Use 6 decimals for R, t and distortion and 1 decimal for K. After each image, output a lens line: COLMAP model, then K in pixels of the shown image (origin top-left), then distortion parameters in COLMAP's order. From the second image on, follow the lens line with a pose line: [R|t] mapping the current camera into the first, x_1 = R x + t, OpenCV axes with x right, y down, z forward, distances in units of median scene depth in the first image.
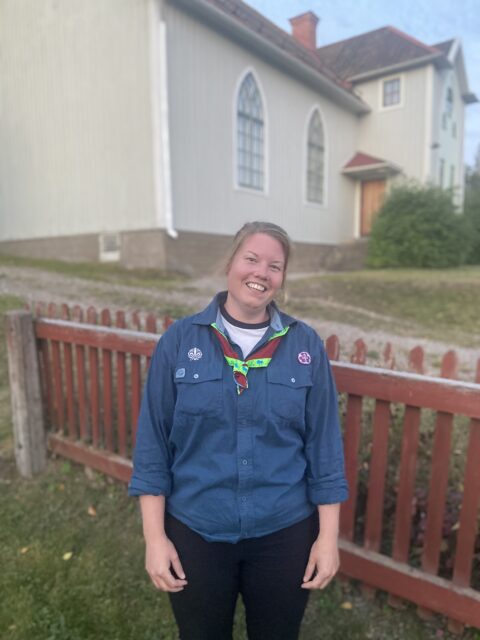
lens RADIAL K [[482.8, 0, 246.3], [0, 482.8, 317.6], [0, 0, 1]] dist [0.112585, -0.140830]
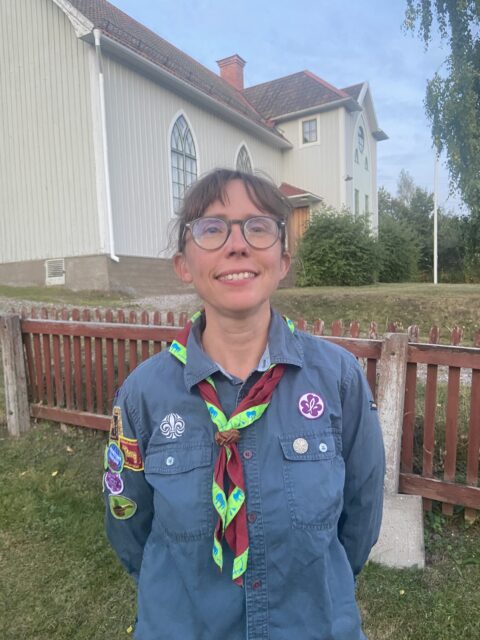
lens RADIAL K [[482.8, 0, 242.2], [0, 482.8, 318.8], [0, 0, 1]] dist [0.112585, -0.140830]
pose [[0.993588, -0.033075, 0.108115, 0.010750], [0.038015, 0.998310, -0.043952, 0.022802], [-0.106479, 0.047780, 0.993166, -0.117887]]
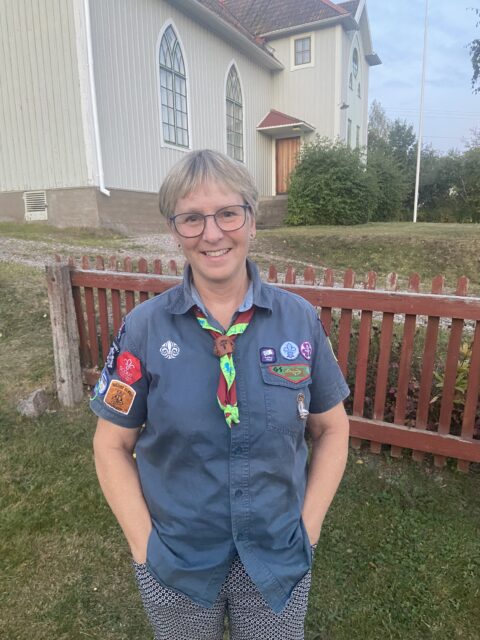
lens RADIAL K [[482.8, 0, 236.9], [0, 482.8, 321.1], [0, 0, 1]] dist [0.112585, -0.140830]
pose [[0.984423, -0.049091, 0.168823, -0.065336], [0.034024, 0.995269, 0.091008, 0.008307], [-0.172492, -0.083846, 0.981436, -0.050266]]
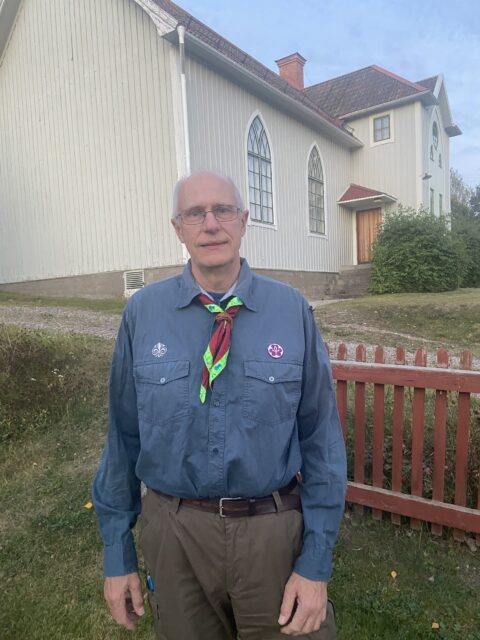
lens RADIAL K [[482.8, 0, 243.7], [0, 482.8, 326.4], [0, 0, 1]] dist [0.112585, -0.140830]
pose [[0.998534, -0.041308, 0.034972, -0.089740], [0.042736, 0.998239, -0.041145, -0.000712], [-0.033211, 0.042580, 0.998541, -0.045128]]
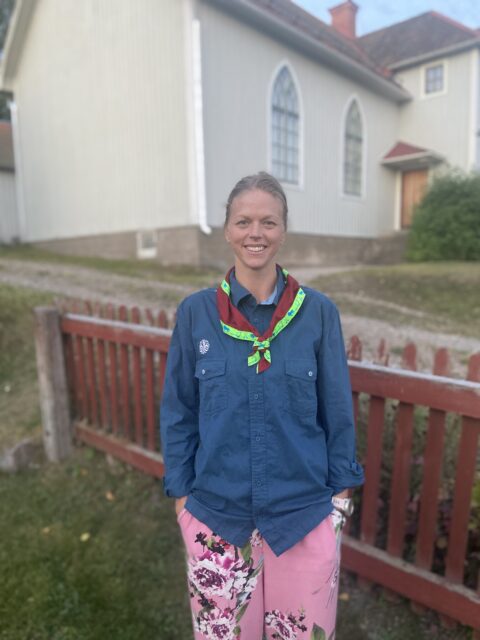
lens RADIAL K [[482.8, 0, 239.7], [0, 482.8, 317.0], [0, 0, 1]] dist [0.112585, -0.140830]
pose [[0.995291, 0.001491, -0.096926, 0.015968], [-0.000498, 0.999947, 0.010263, -0.000913], [0.096936, -0.010166, 0.995239, -0.005505]]
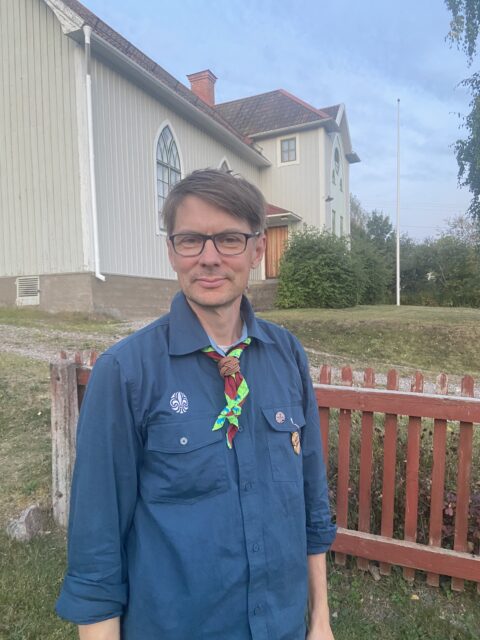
lens RADIAL K [[482.8, 0, 238.7], [0, 482.8, 320.4], [0, 0, 1]] dist [0.112585, -0.140830]
pose [[0.977593, -0.021282, 0.209427, -0.081987], [0.037131, 0.996710, -0.072040, -0.002290], [-0.207205, 0.078202, 0.975167, -0.023021]]
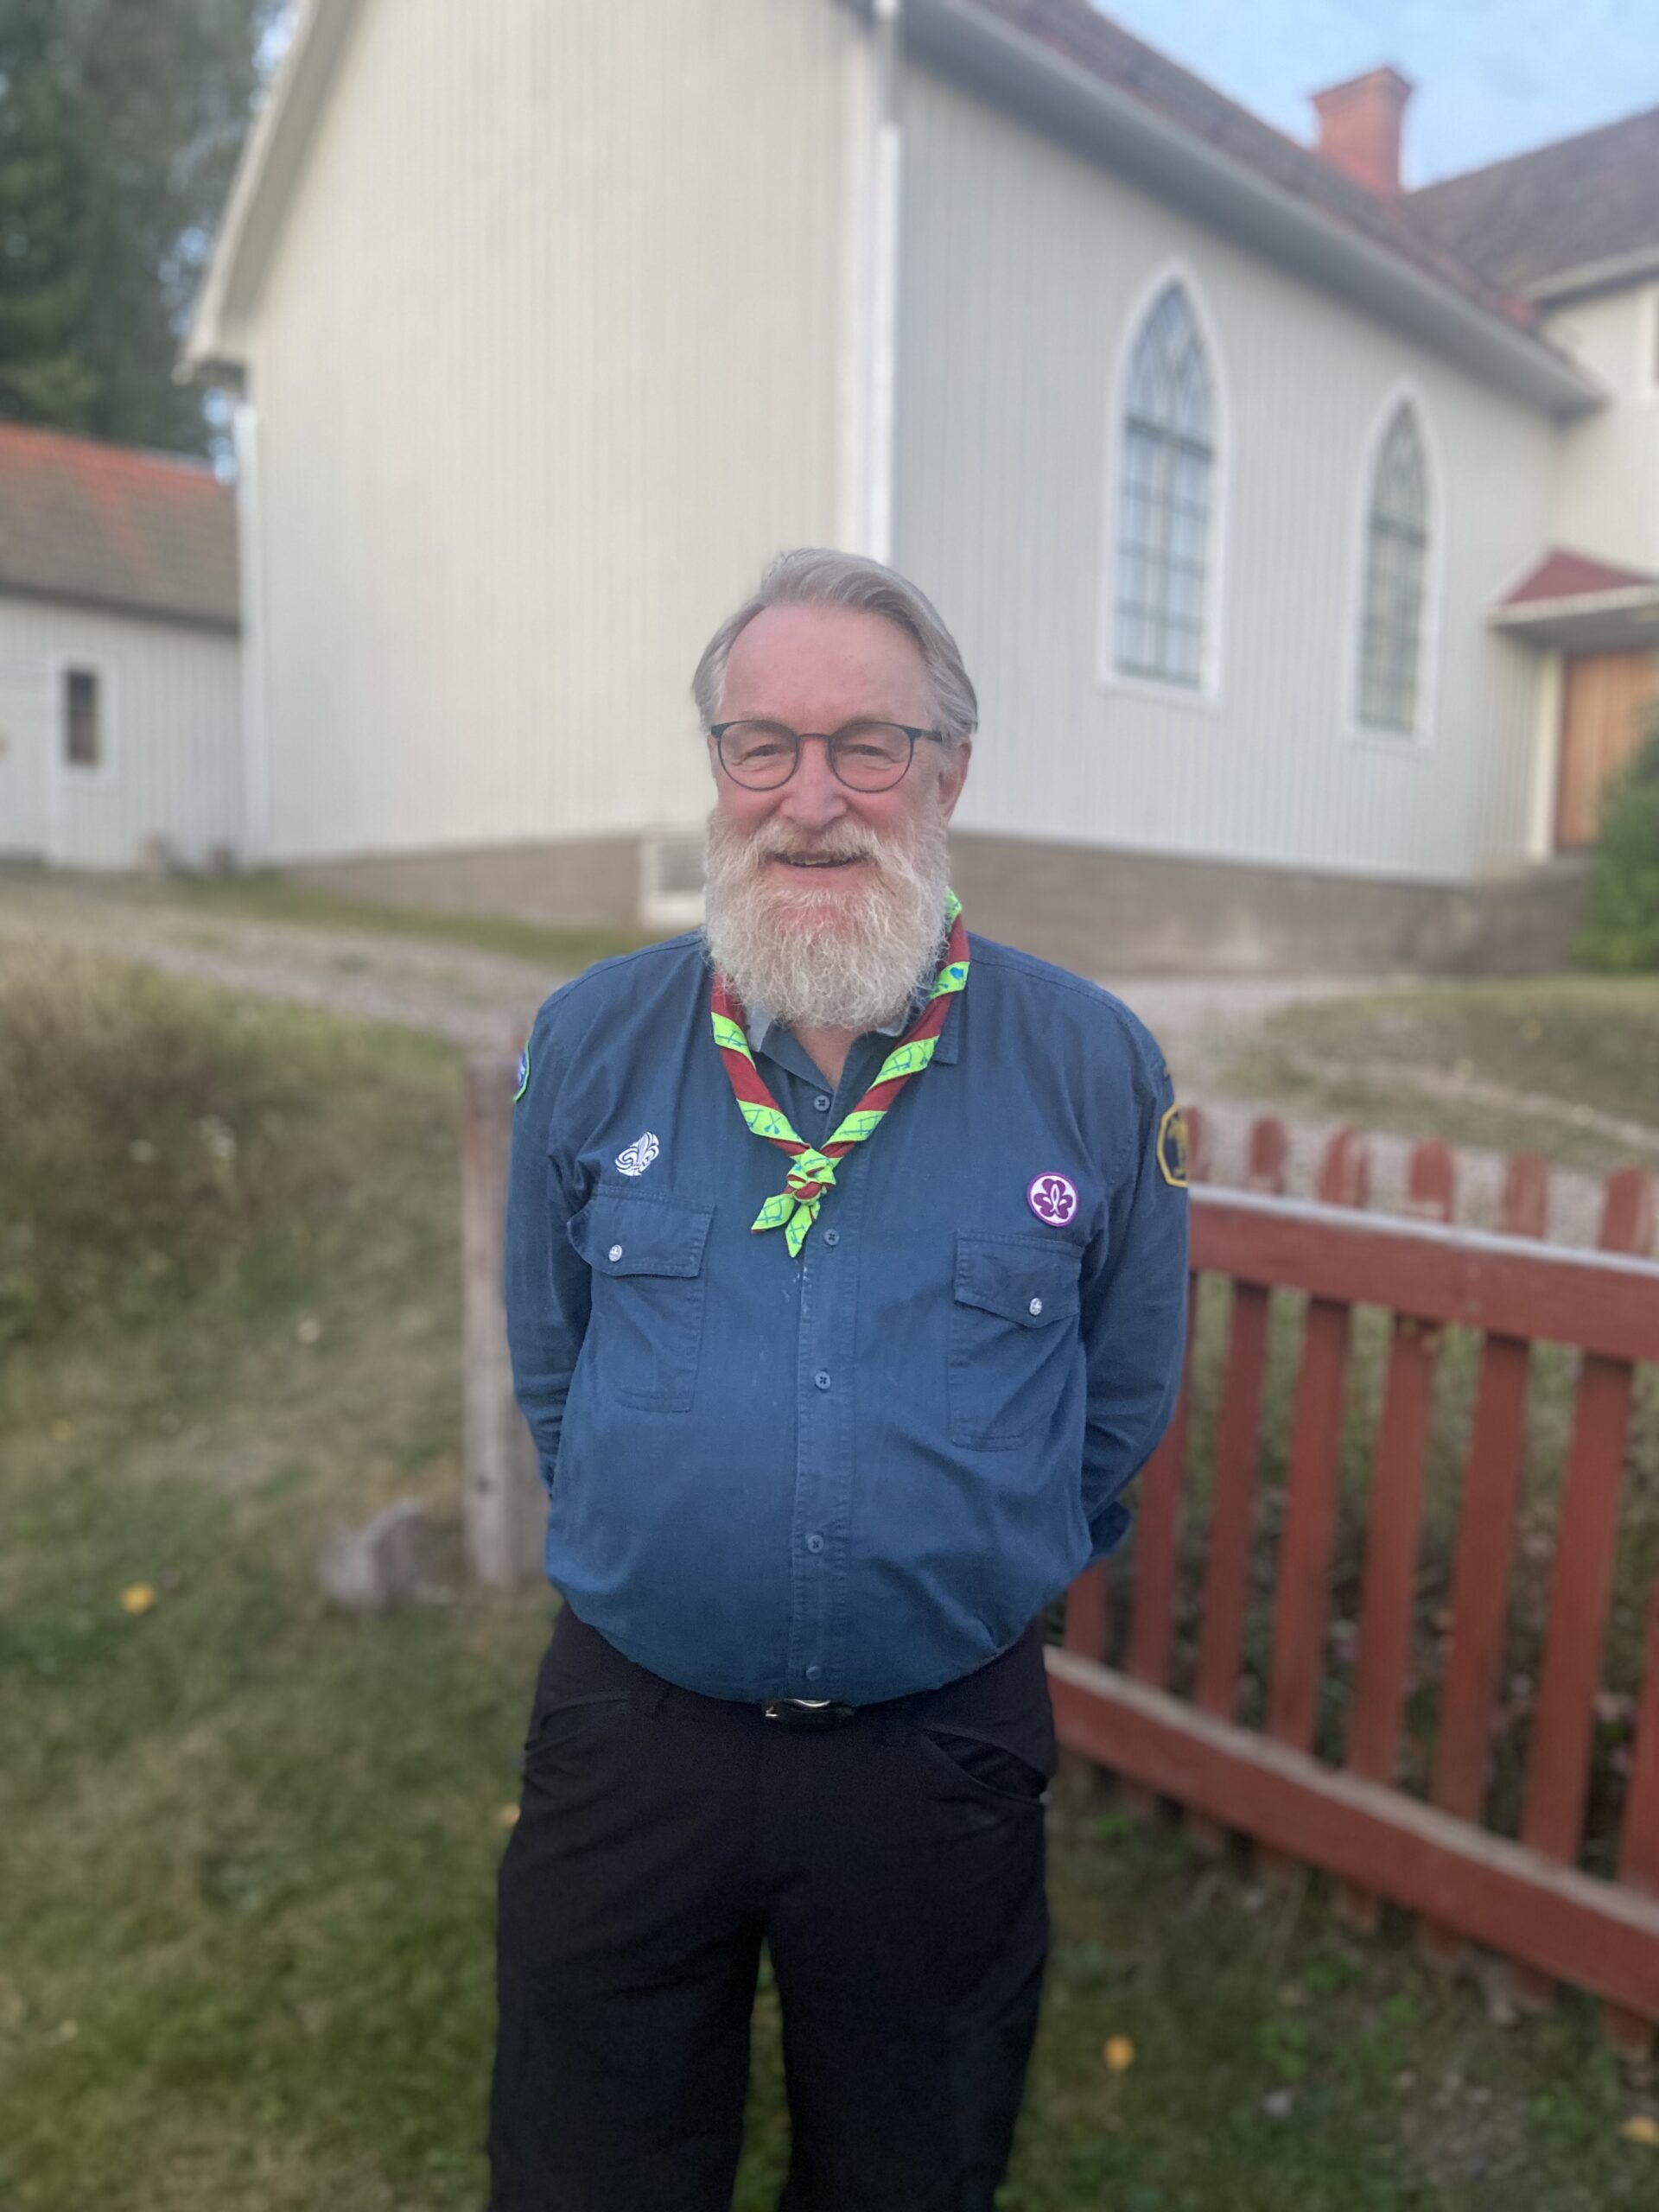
lens RADIAL K [[1668.5, 0, 800.7], [0, 1668.5, 1099.1], [0, 0, 1]] dist [0.112585, -0.140830]
pose [[0.984735, 0.039025, -0.169631, -0.023175], [-0.042371, 0.998971, -0.016146, 0.006170], [0.168827, 0.023087, 0.985375, -0.009020]]
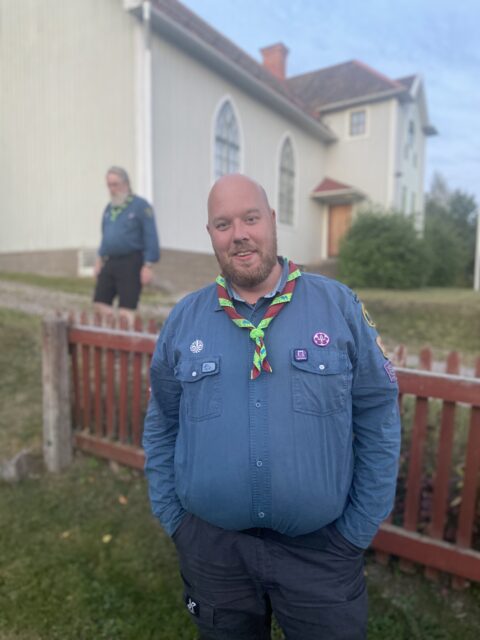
lens RADIAL K [[482.8, 0, 236.9], [0, 482.8, 315.7], [0, 0, 1]] dist [0.112585, -0.140830]
pose [[0.998174, 0.014901, 0.058544, -0.031053], [-0.012455, 0.999043, -0.041922, 0.005657], [-0.059112, 0.041116, 0.997404, -0.030515]]
